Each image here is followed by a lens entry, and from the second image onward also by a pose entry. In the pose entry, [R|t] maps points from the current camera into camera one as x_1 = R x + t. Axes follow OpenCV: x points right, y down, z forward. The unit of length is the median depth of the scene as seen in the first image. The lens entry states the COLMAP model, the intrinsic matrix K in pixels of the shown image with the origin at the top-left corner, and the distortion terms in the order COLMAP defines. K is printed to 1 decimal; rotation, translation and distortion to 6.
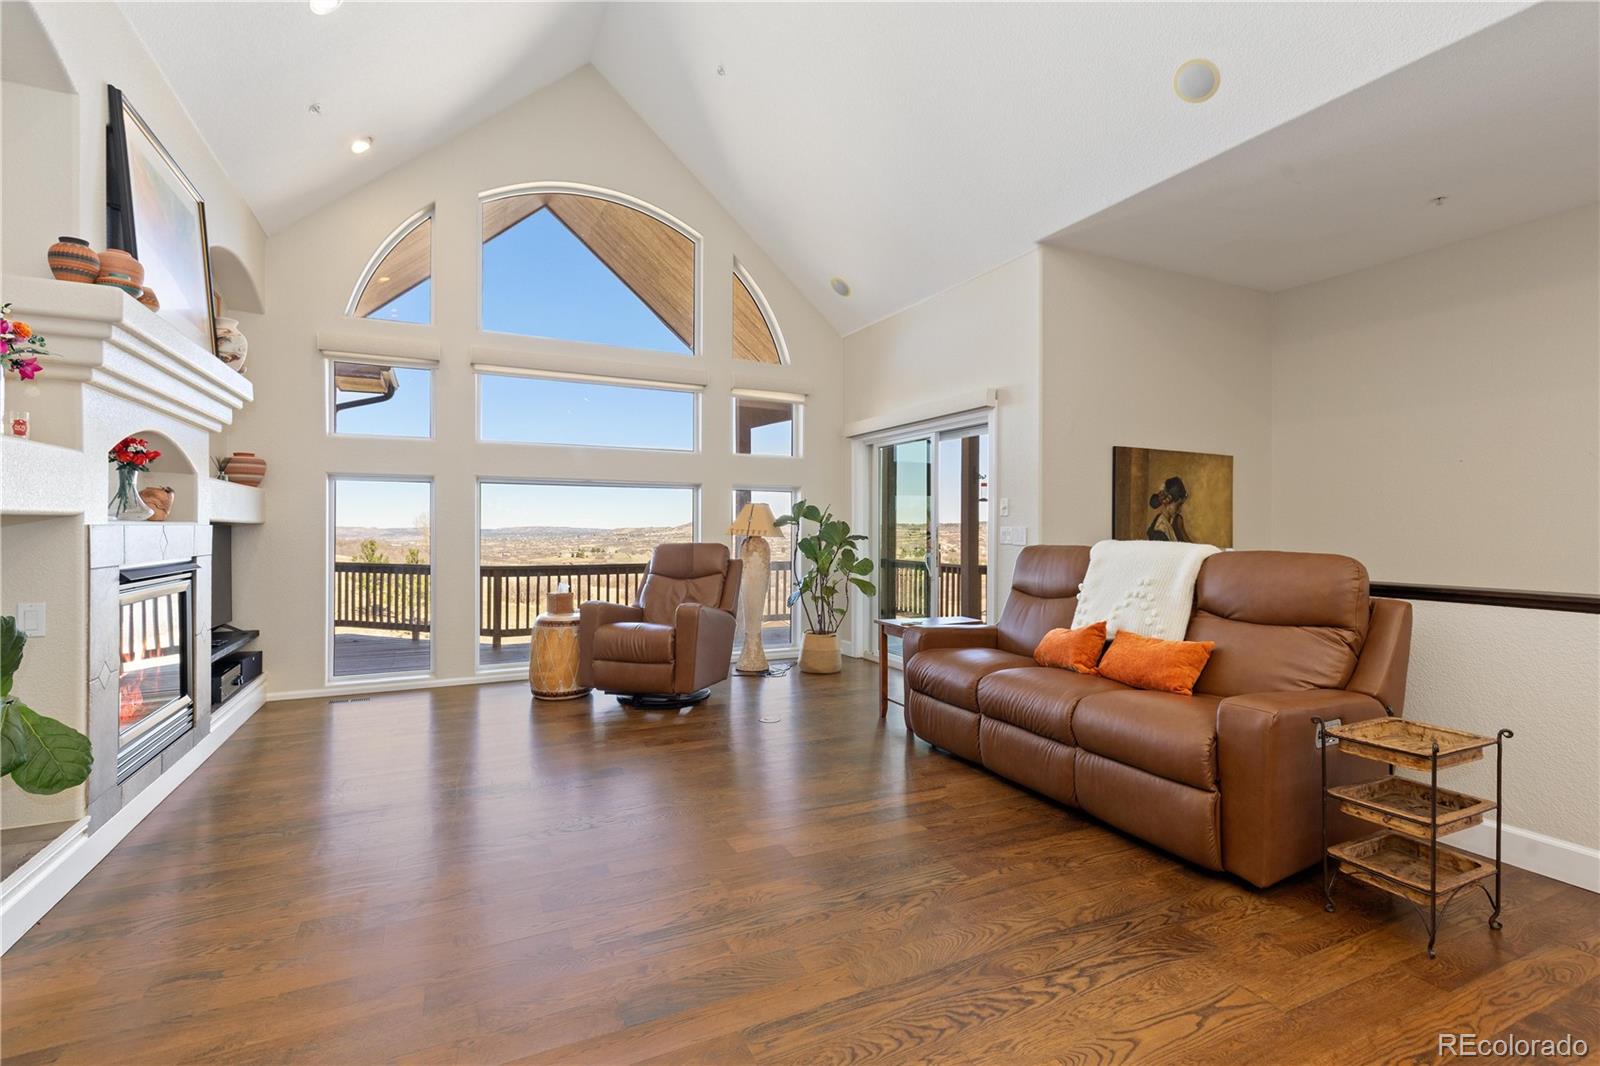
lens RADIAL K [[733.0, 0, 791.7], [0, 733.0, 526.9], [0, 0, 1]] dist [0.006171, 0.000069]
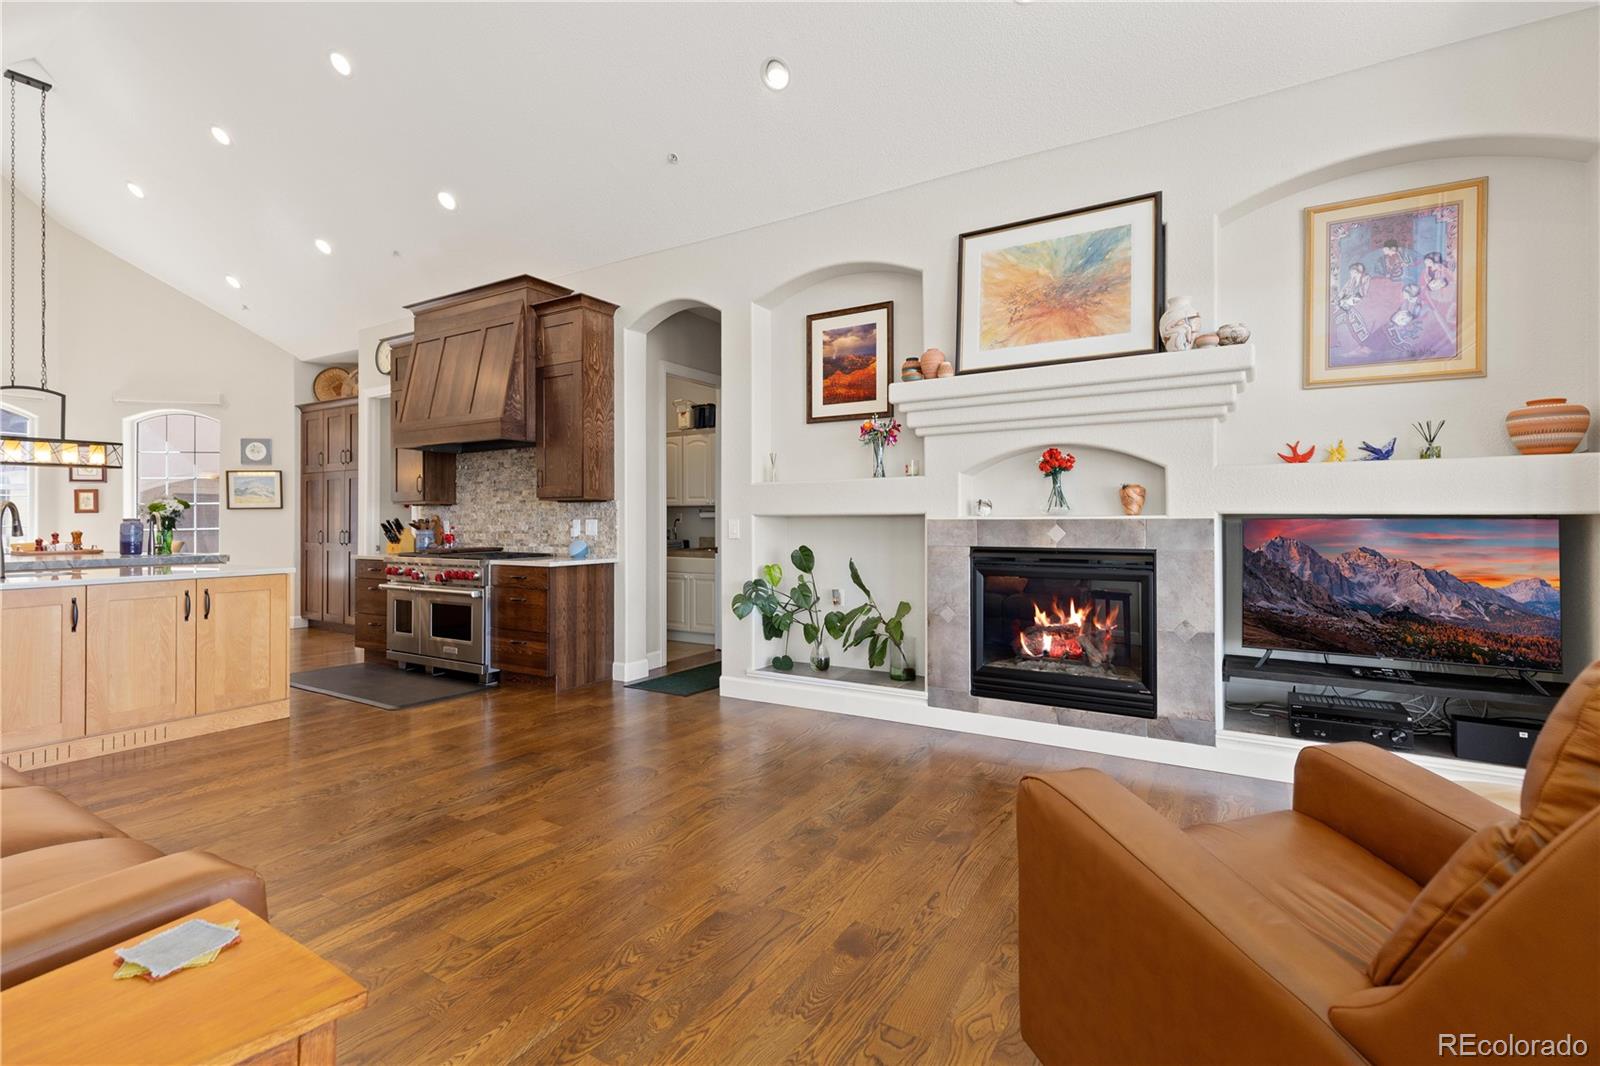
lens RADIAL K [[733.0, 0, 789.2], [0, 733.0, 513.2], [0, 0, 1]] dist [0.006171, 0.000069]
pose [[-0.836290, -0.010239, -0.548192, 0.117456], [-0.002433, 0.999885, -0.014965, 0.004781], [0.548282, -0.011181, -0.836219, 1.135759]]
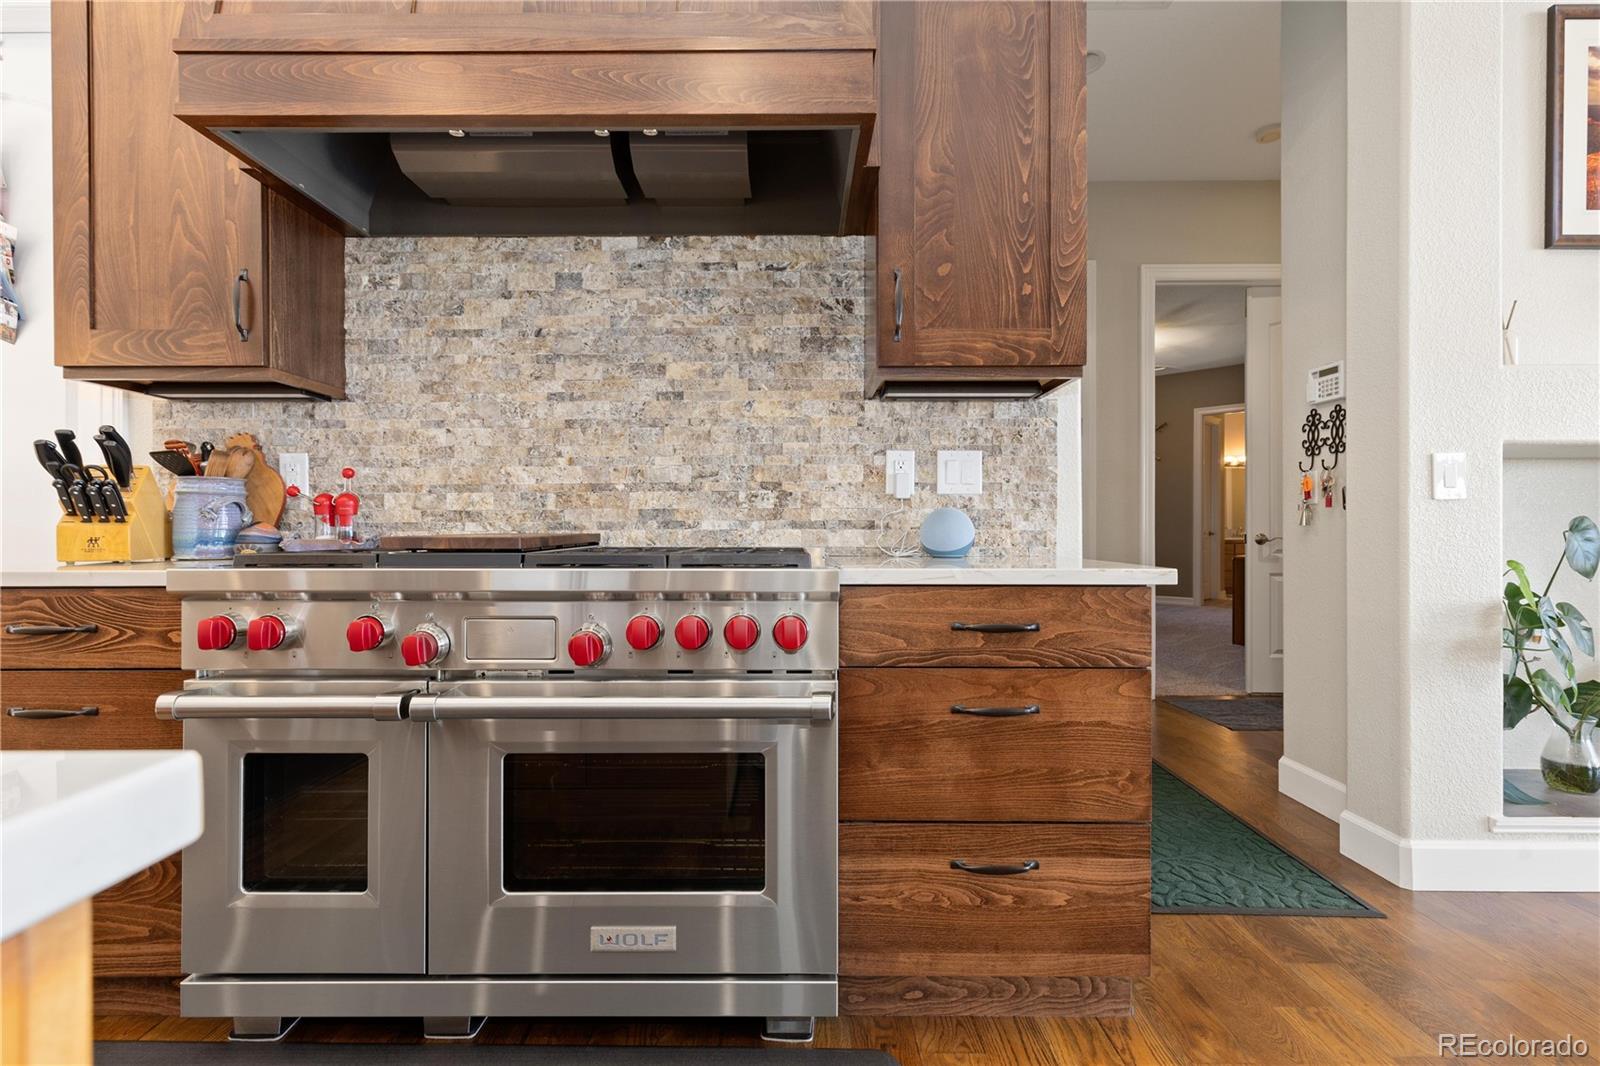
lens RADIAL K [[733.0, 0, 797.6], [0, 733.0, 528.5], [0, 0, 1]] dist [0.006171, 0.000069]
pose [[-0.427839, -0.006174, -0.903834, 0.157261], [-0.002251, 0.999981, -0.005765, 0.044082], [0.903852, -0.000432, -0.427844, 0.104952]]
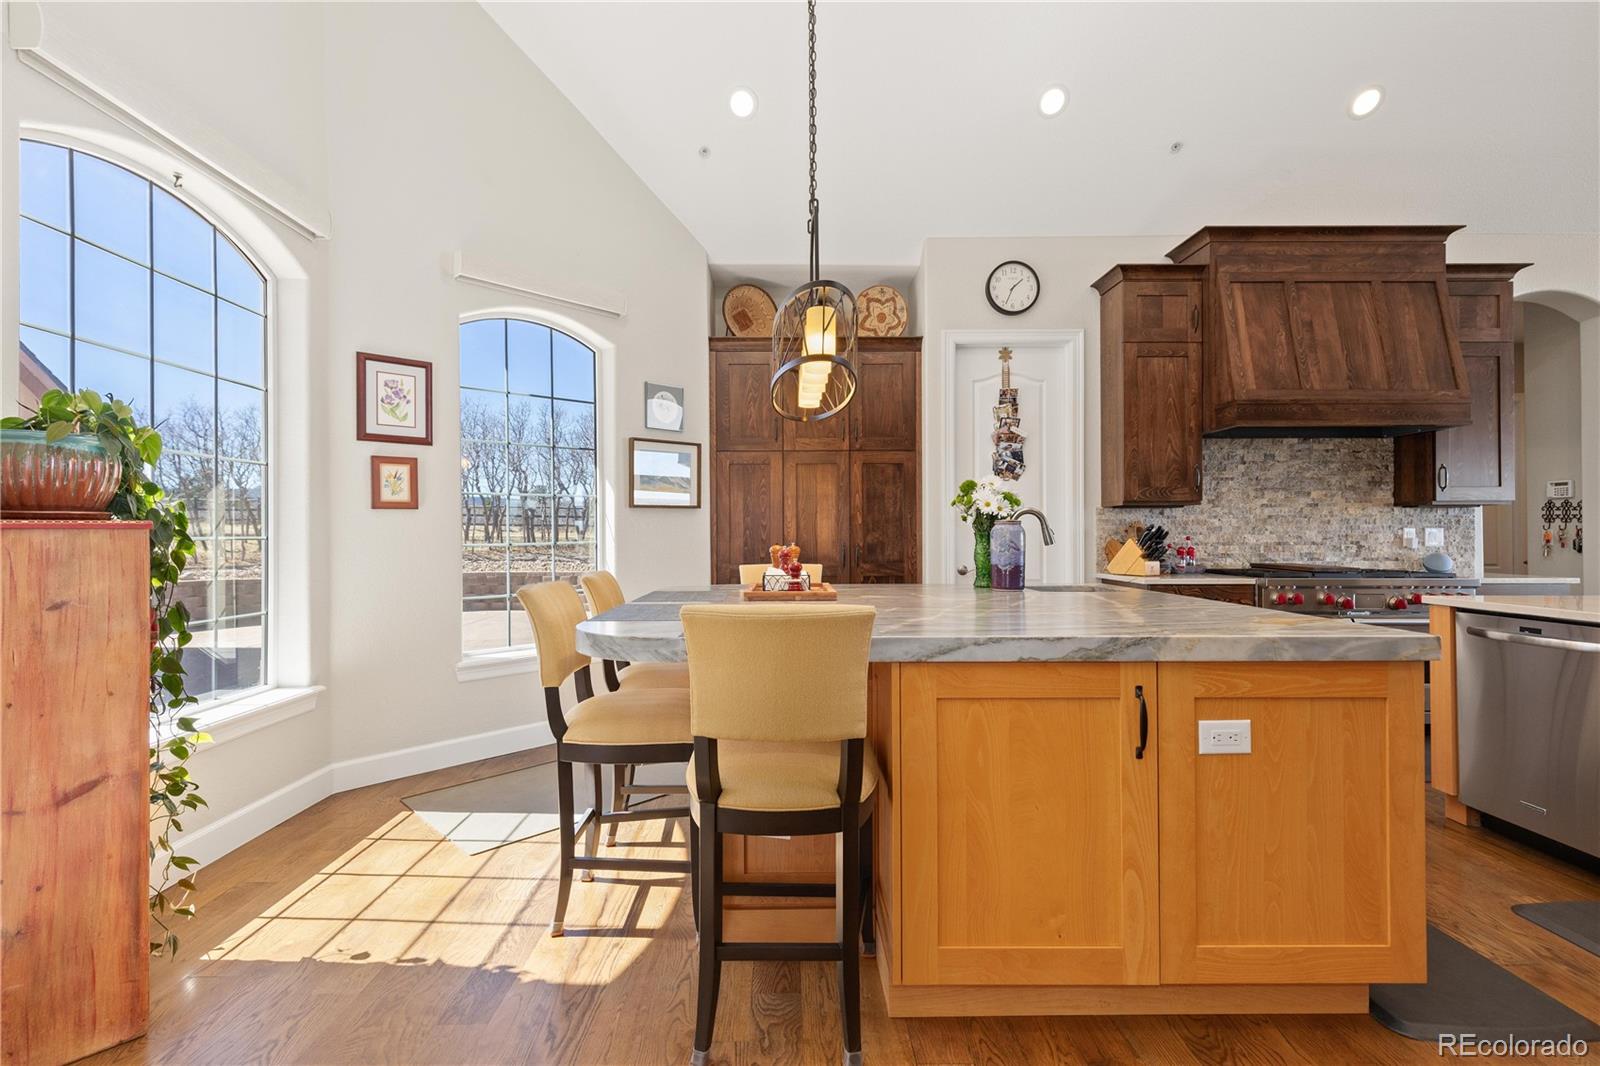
lens RADIAL K [[733.0, 0, 794.0], [0, 733.0, 531.0], [0, 0, 1]] dist [0.006171, 0.000069]
pose [[-0.416688, -0.010480, -0.908989, 0.994788], [-0.000582, 0.999936, -0.011262, 0.013631], [0.909049, -0.004163, -0.416668, -0.354606]]
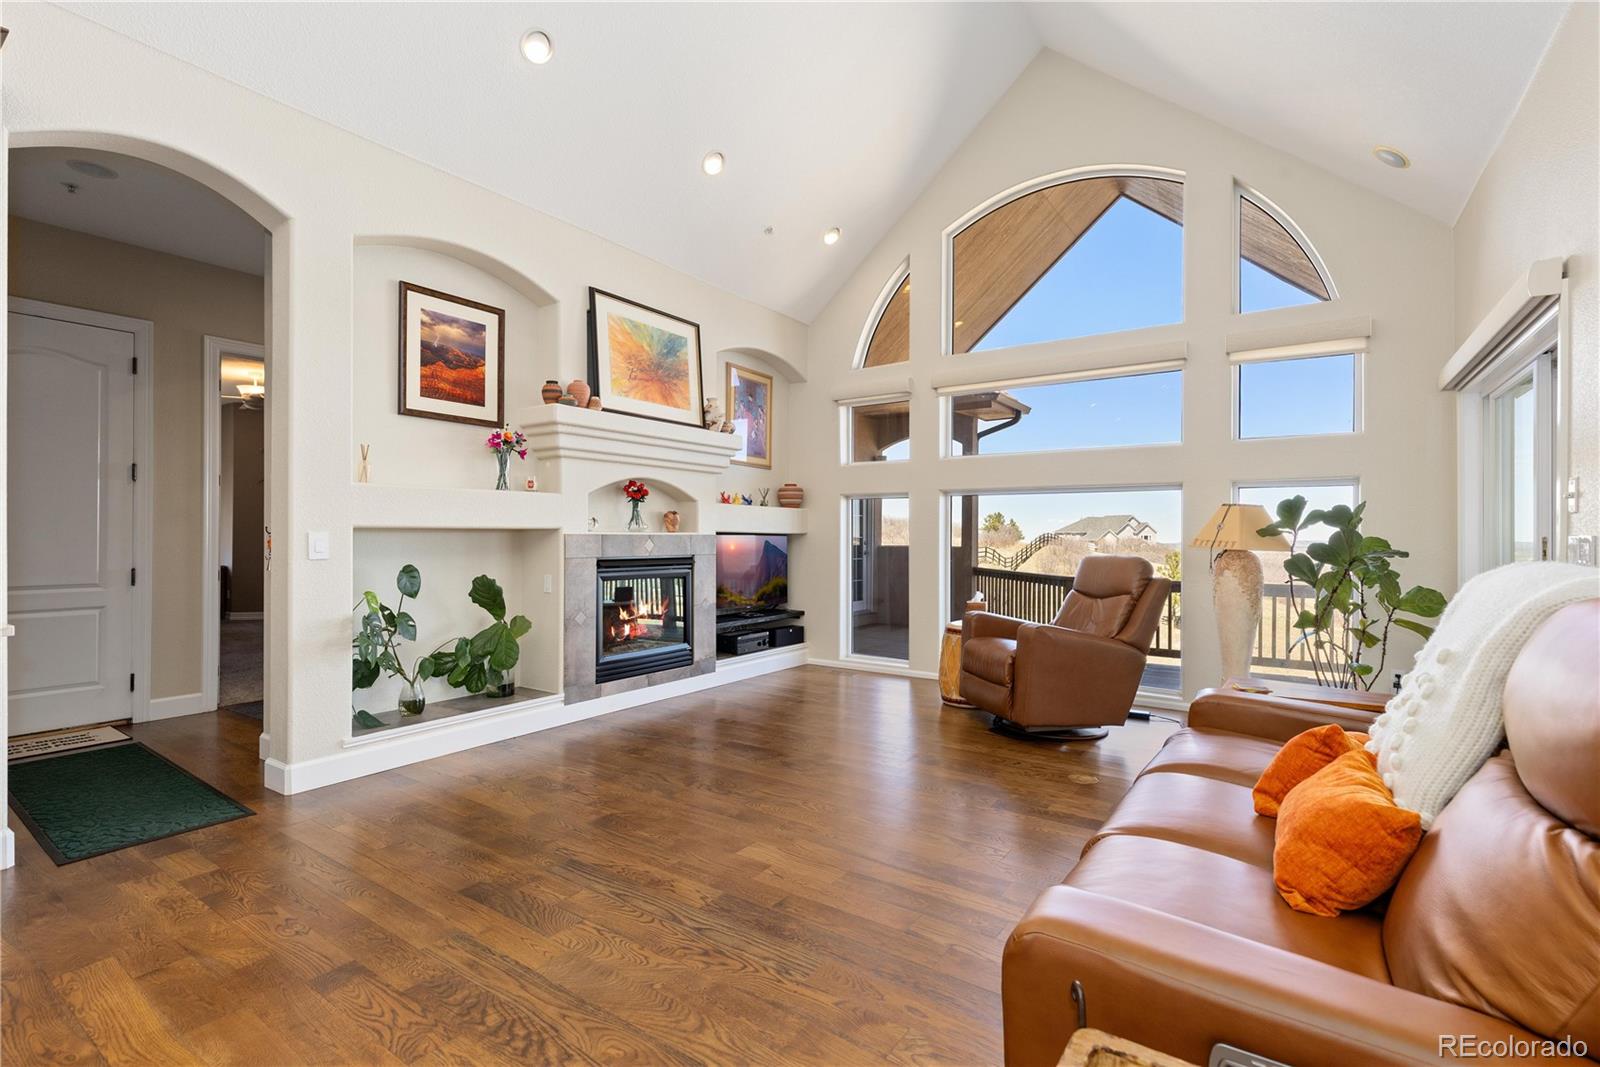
lens RADIAL K [[733.0, 0, 788.9], [0, 733.0, 527.6], [0, 0, 1]] dist [0.006171, 0.000069]
pose [[0.492627, -0.011400, -0.870166, 0.461169], [-0.002581, 0.999891, -0.014560, 0.003478], [0.870237, 0.009419, 0.492544, 0.302100]]
